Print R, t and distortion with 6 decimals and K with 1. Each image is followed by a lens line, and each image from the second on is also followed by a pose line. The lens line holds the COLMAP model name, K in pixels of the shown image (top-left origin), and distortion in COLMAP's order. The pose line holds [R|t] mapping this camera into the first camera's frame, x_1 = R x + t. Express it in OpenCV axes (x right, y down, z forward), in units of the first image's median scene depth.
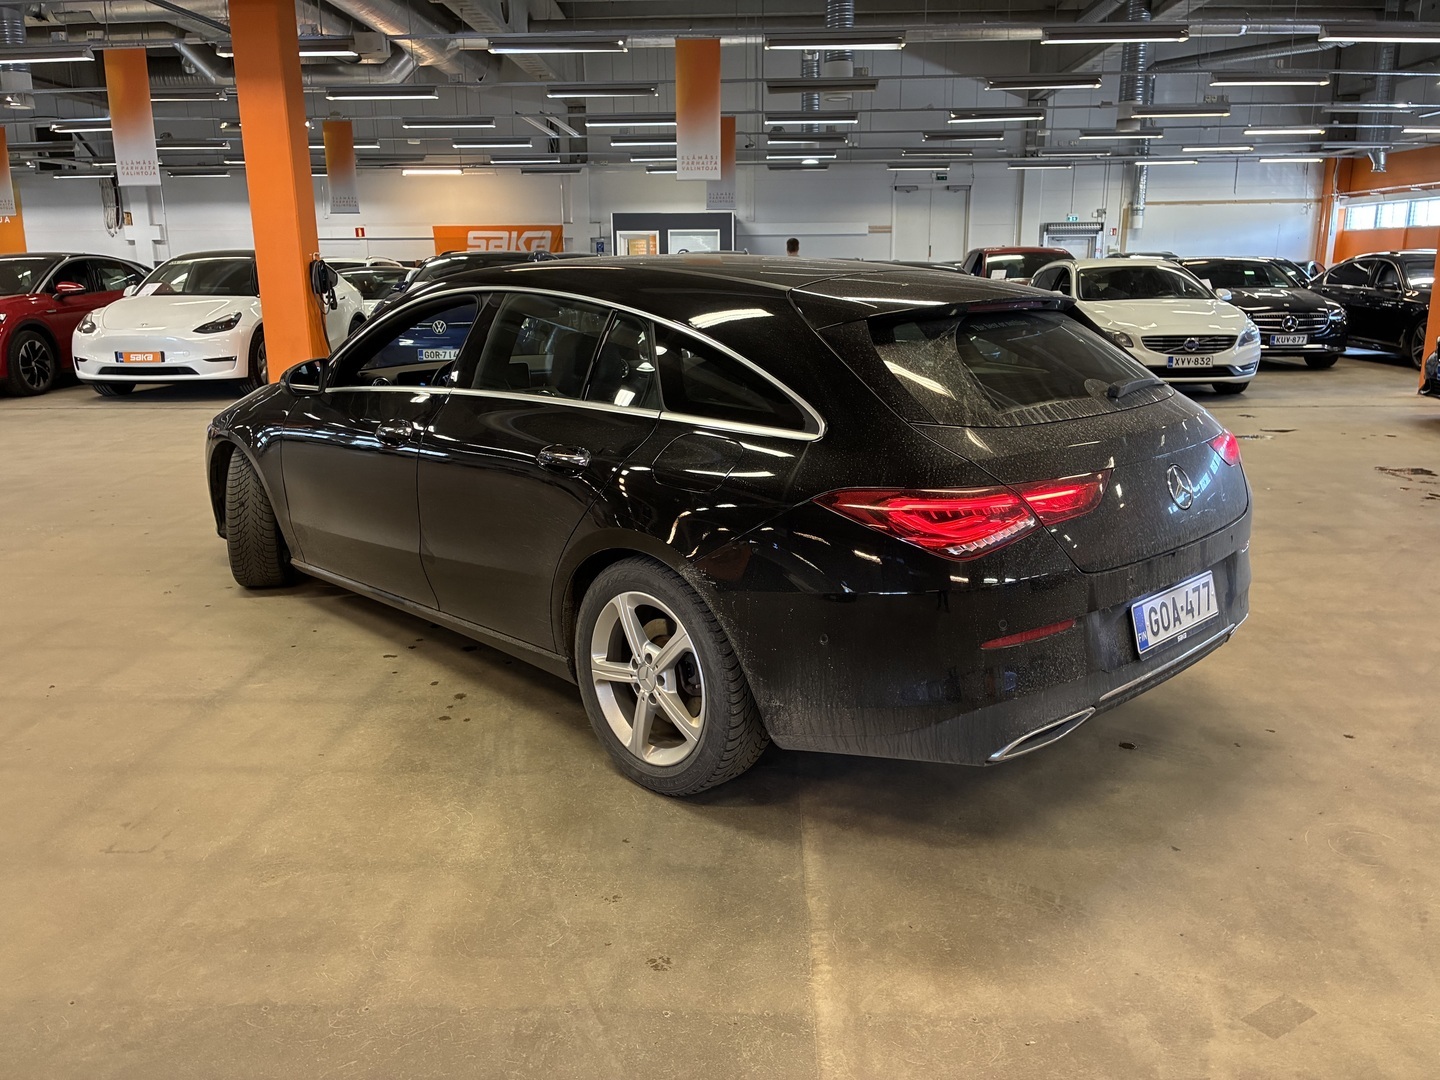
lens RADIAL K [[1098.3, 0, 725.5], [0, 1098.3, 540.8], [0, 0, 1]] dist [0.021540, -0.011995]
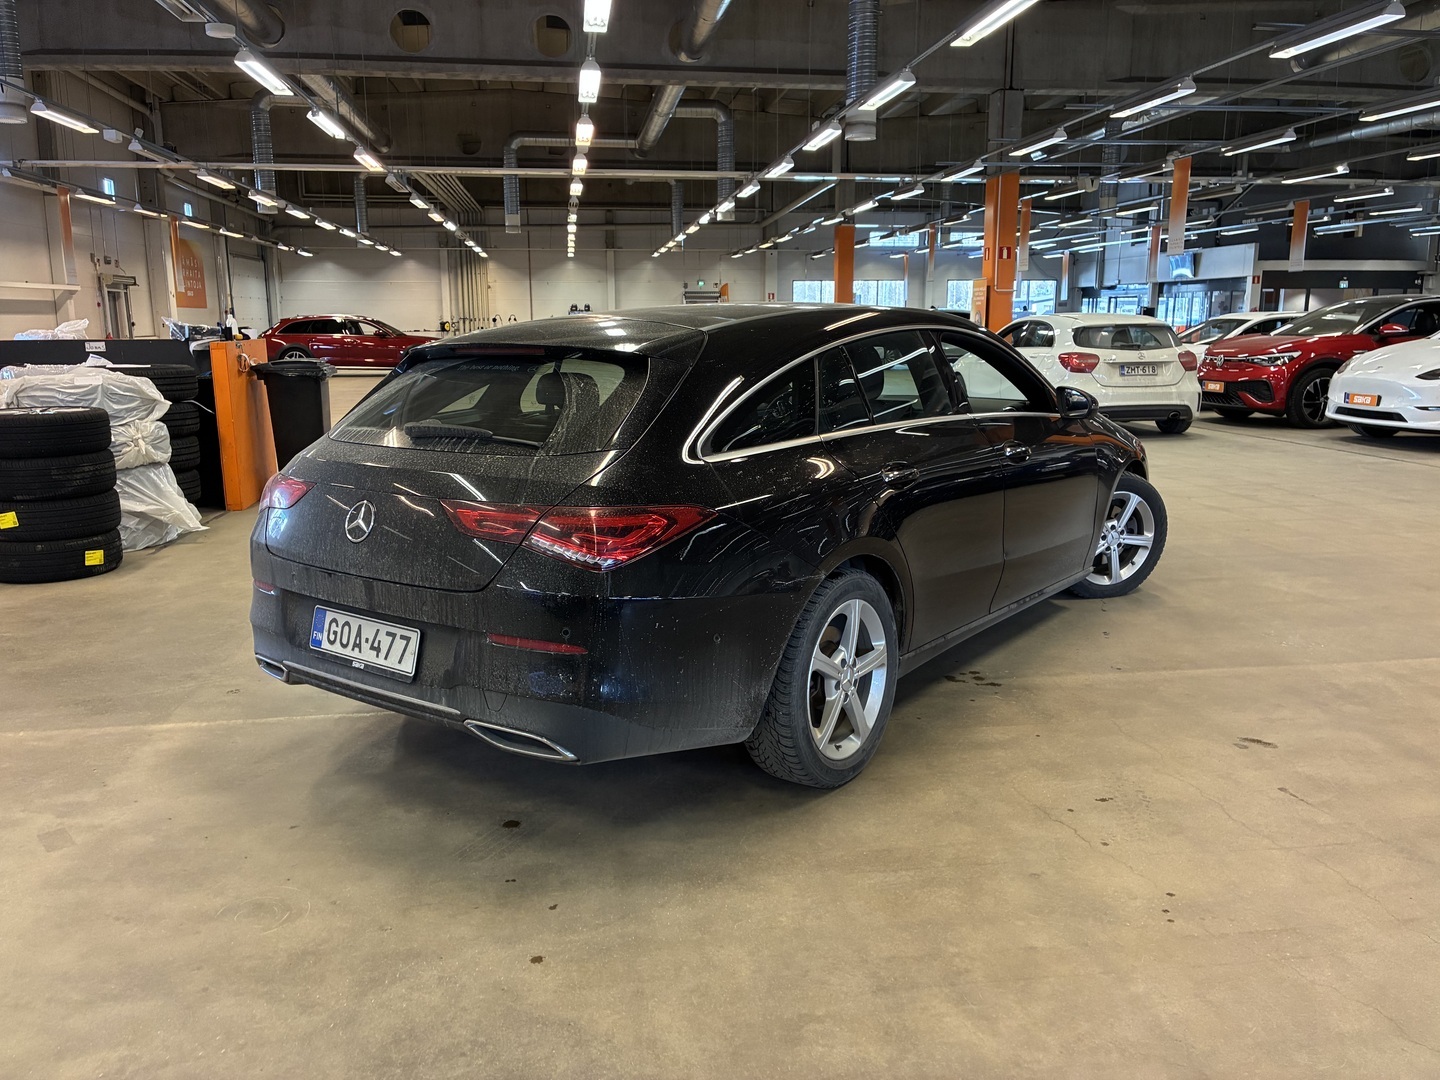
lens RADIAL K [[1098.3, 0, 721.4], [0, 1098.3, 534.7], [0, 0, 1]] dist [0.021540, -0.011995]
pose [[0.175508, 0.194976, -0.964977, 1.146542], [-0.233586, 0.960449, 0.151577, -0.213197], [0.956365, 0.198802, 0.214110, 0.845651]]
